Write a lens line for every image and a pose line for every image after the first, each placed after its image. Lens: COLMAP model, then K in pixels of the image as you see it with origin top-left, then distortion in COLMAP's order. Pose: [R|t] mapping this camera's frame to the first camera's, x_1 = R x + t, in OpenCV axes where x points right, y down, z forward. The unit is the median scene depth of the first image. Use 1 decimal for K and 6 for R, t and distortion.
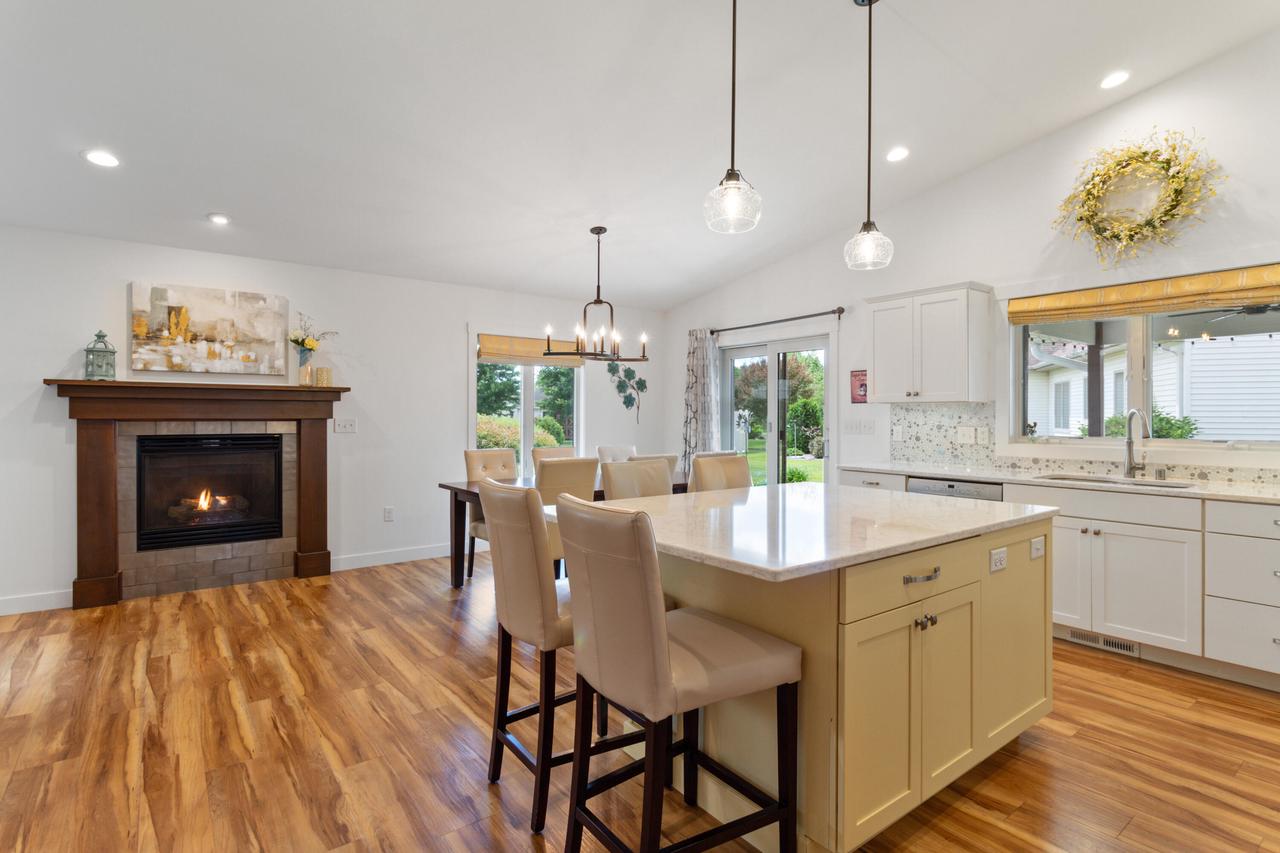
lens RADIAL K [[636.9, 0, 637.3], [0, 636.9, 419.1], [0, 0, 1]] dist [-0.002632, 0.000091]
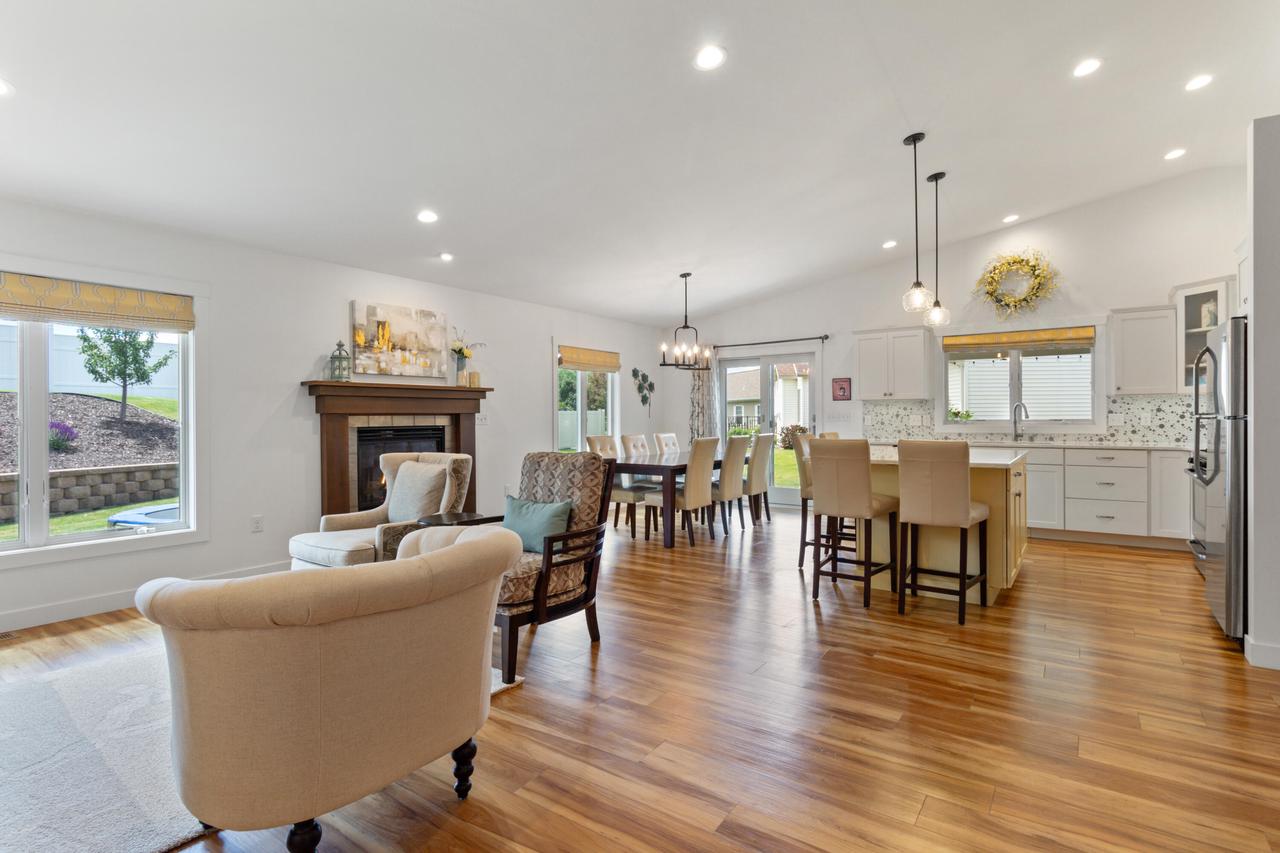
lens RADIAL K [[636.9, 0, 640.3], [0, 636.9, 421.0], [0, 0, 1]] dist [-0.002632, 0.000091]
pose [[0.953695, -0.010747, 0.300585, -0.602852], [0.010046, 0.999942, 0.003877, 0.013819], [-0.300609, -0.000678, 0.953747, -0.302220]]
